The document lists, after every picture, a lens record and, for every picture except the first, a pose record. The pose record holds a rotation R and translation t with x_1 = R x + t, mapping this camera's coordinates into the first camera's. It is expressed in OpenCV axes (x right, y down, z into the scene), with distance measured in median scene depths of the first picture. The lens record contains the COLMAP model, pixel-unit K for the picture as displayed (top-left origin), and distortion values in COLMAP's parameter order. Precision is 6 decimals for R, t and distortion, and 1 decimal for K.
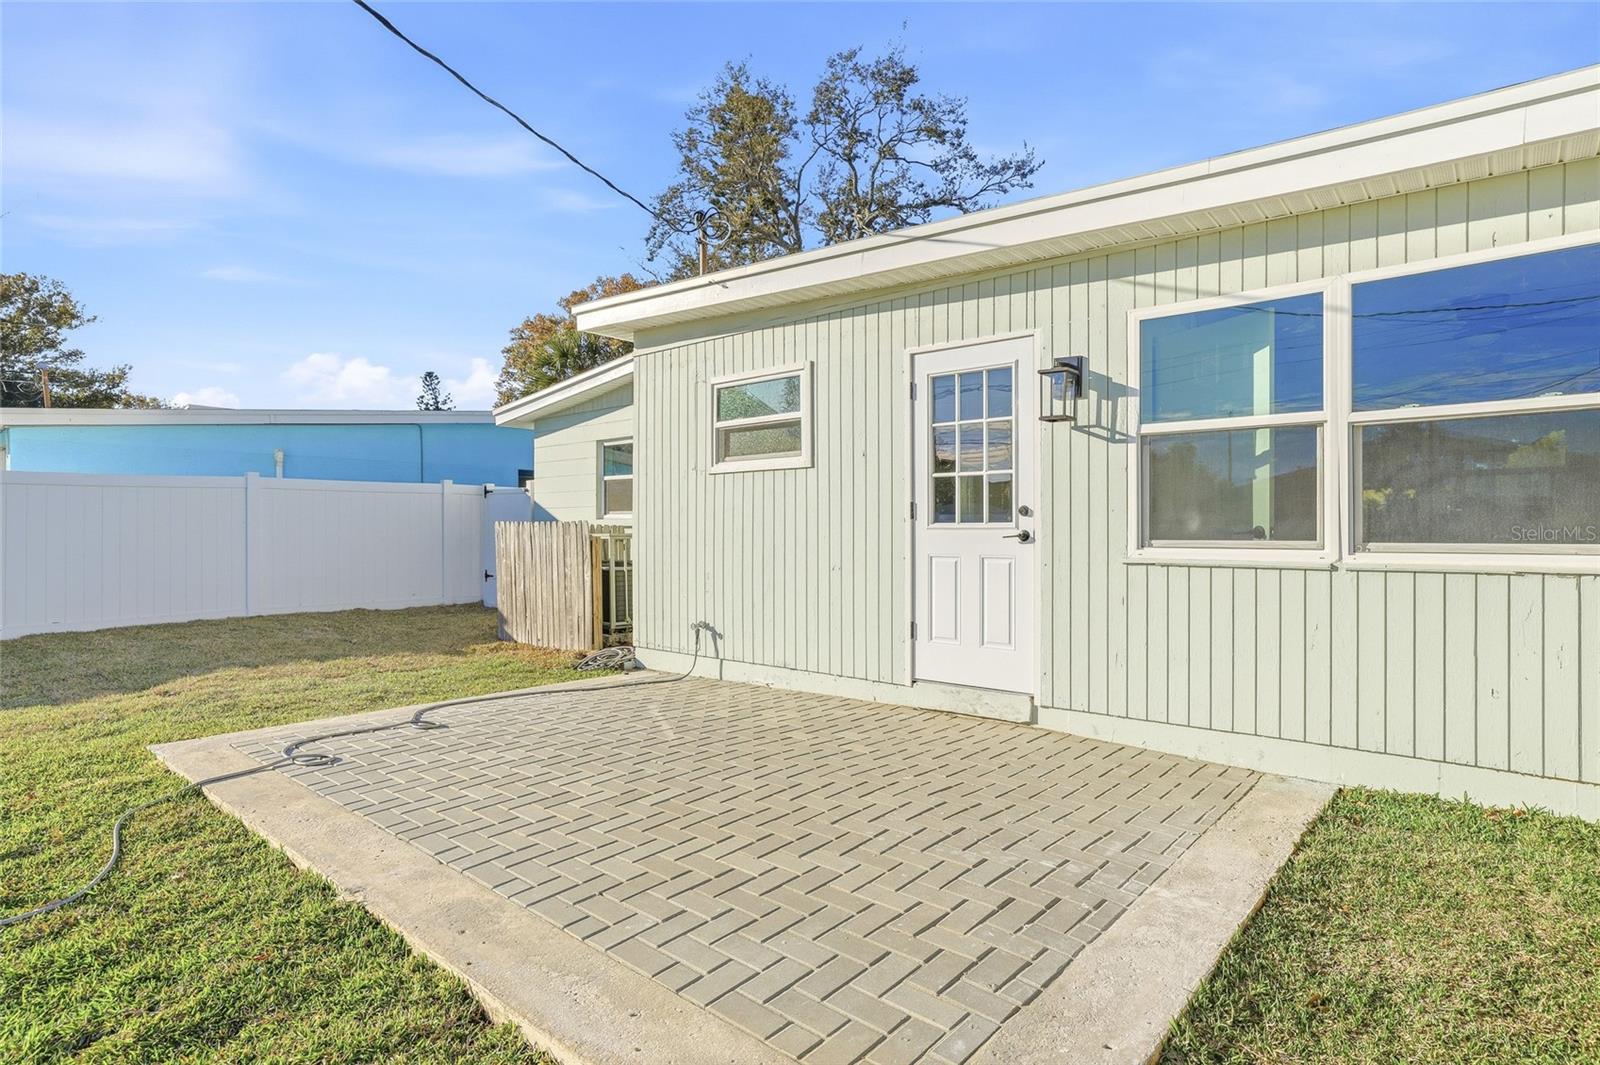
lens RADIAL K [[851.5, 0, 800.0], [0, 851.5, 532.5], [0, 0, 1]] dist [-0.001099, -0.000372]
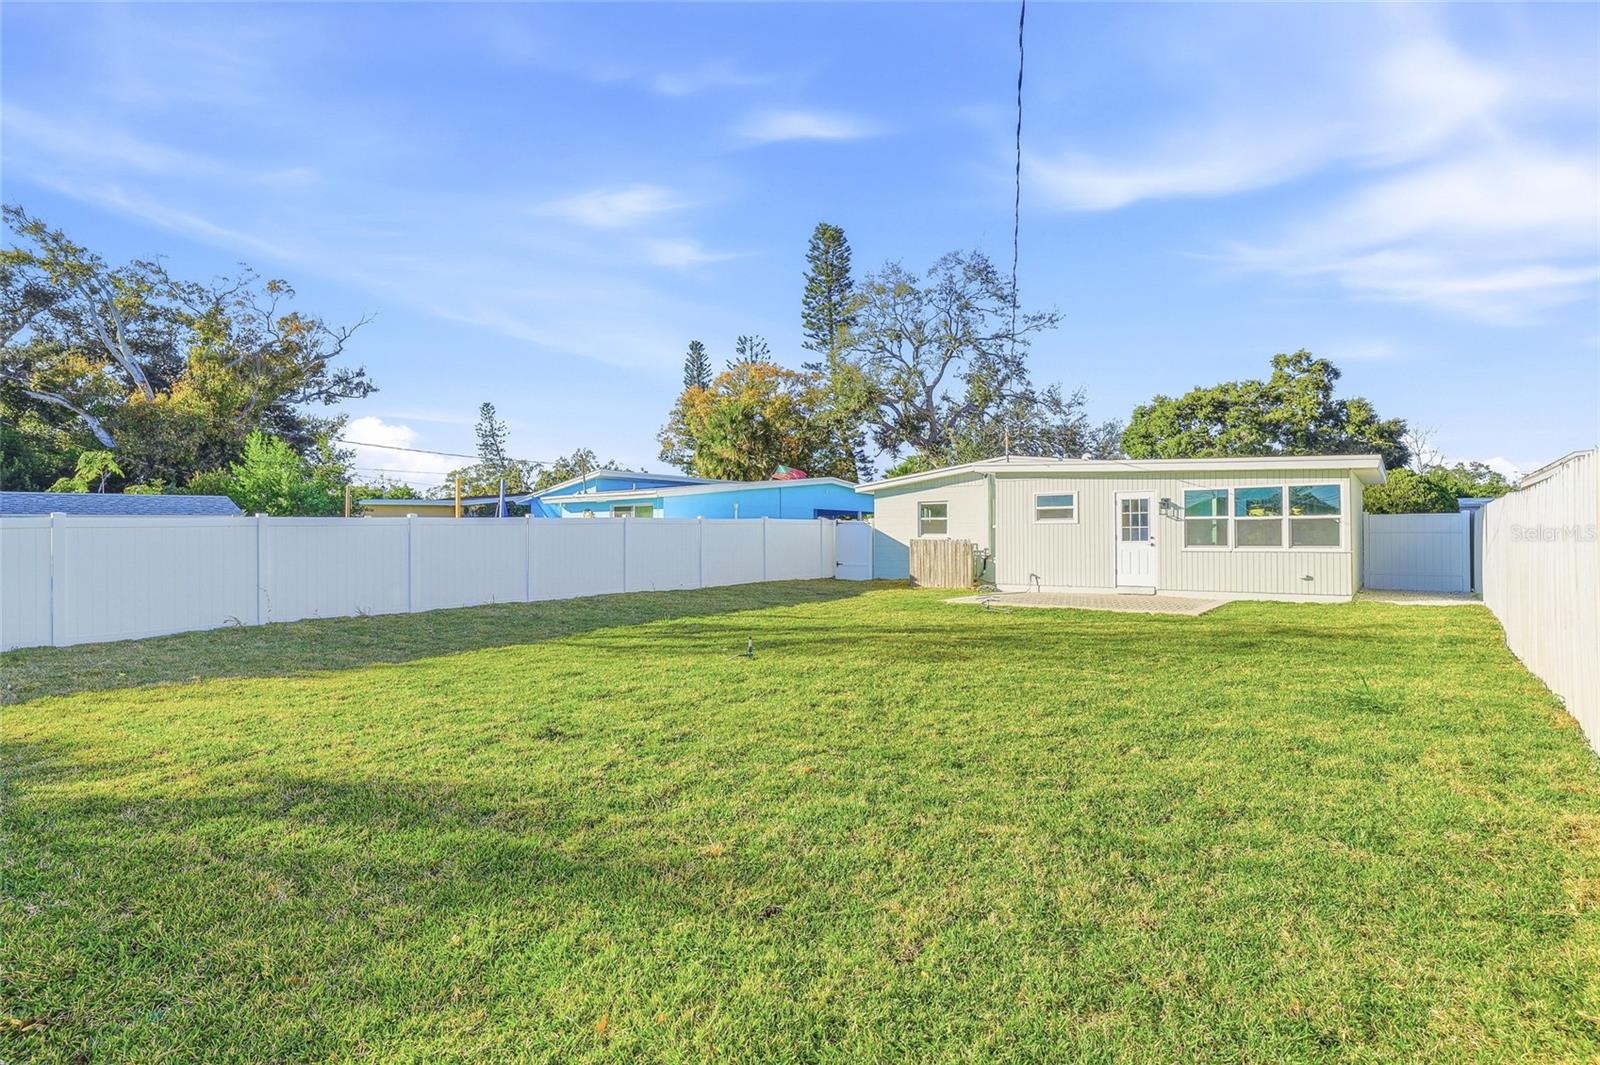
lens RADIAL K [[829.3, 0, 816.9], [0, 829.3, 530.2], [0, 0, 1]] dist [0.001132, 0.001450]
pose [[0.996250, -0.001046, 0.086518, -1.471691], [0.002275, 0.999898, -0.014117, -0.011219], [-0.086495, 0.014261, 0.996150, -2.424280]]
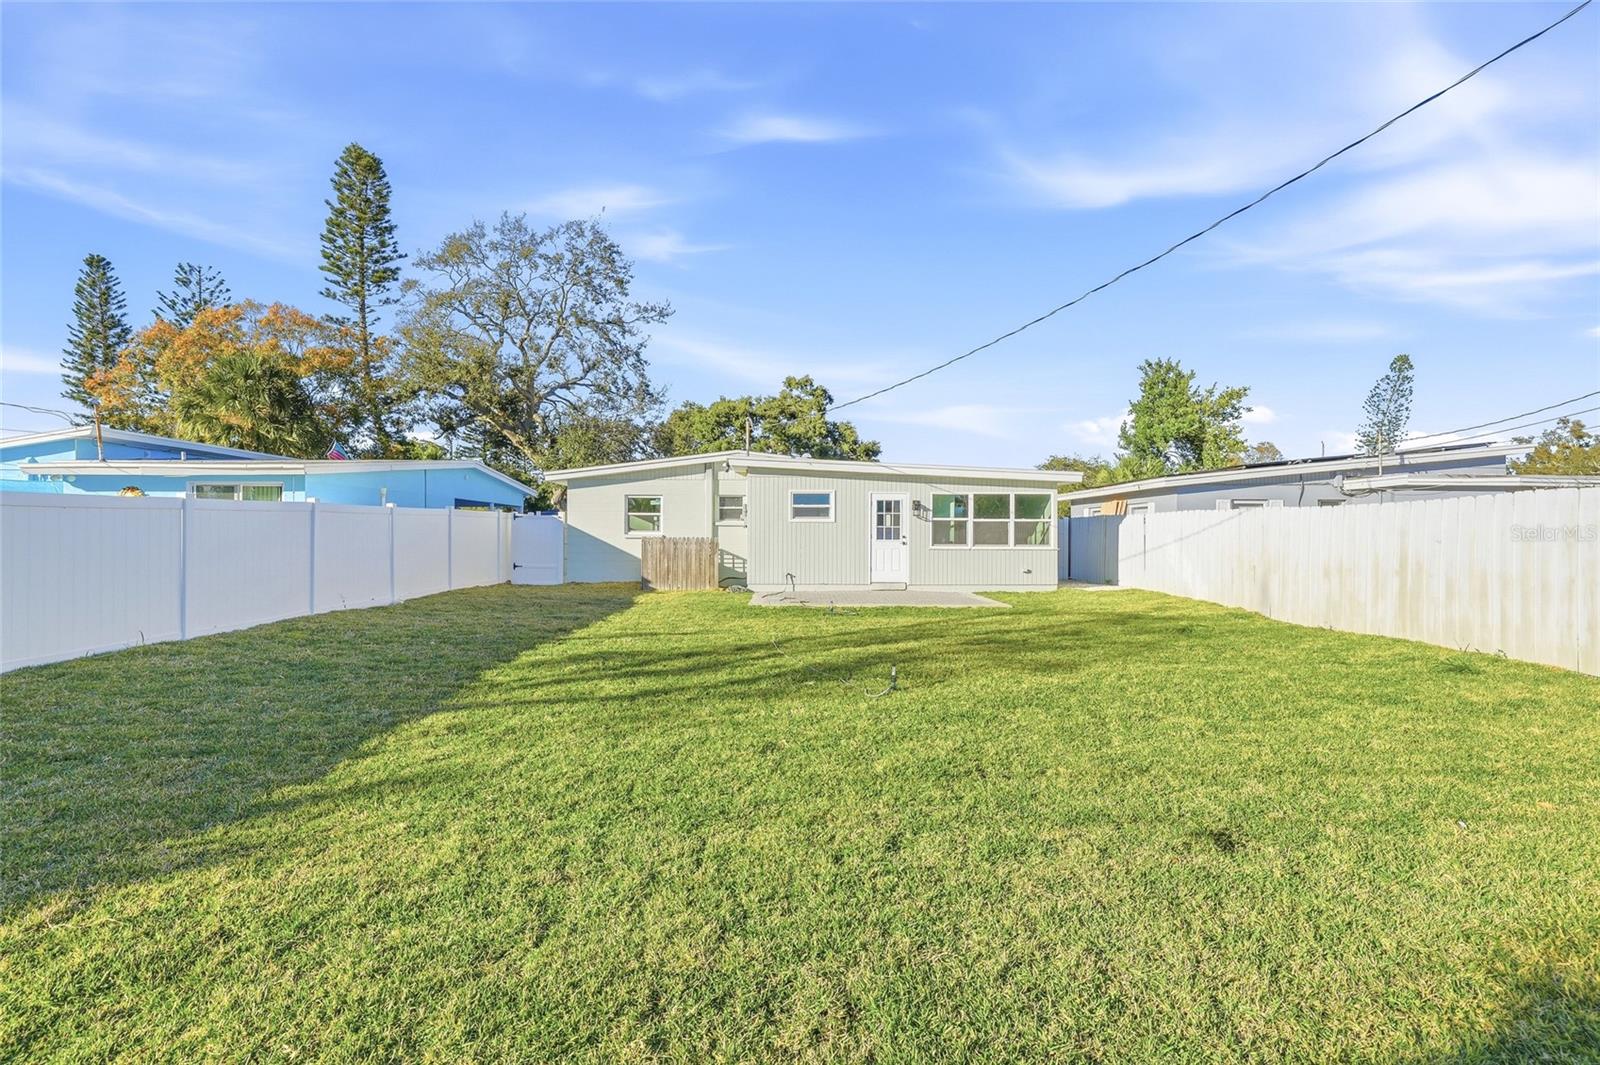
lens RADIAL K [[829.3, 0, 816.9], [0, 829.3, 530.2], [0, 0, 1]] dist [0.001132, 0.001450]
pose [[0.739186, 0.010396, 0.673421, -2.590595], [-0.003057, 0.999922, -0.012082, -0.009137], [-0.673494, 0.006872, 0.739161, -1.562816]]
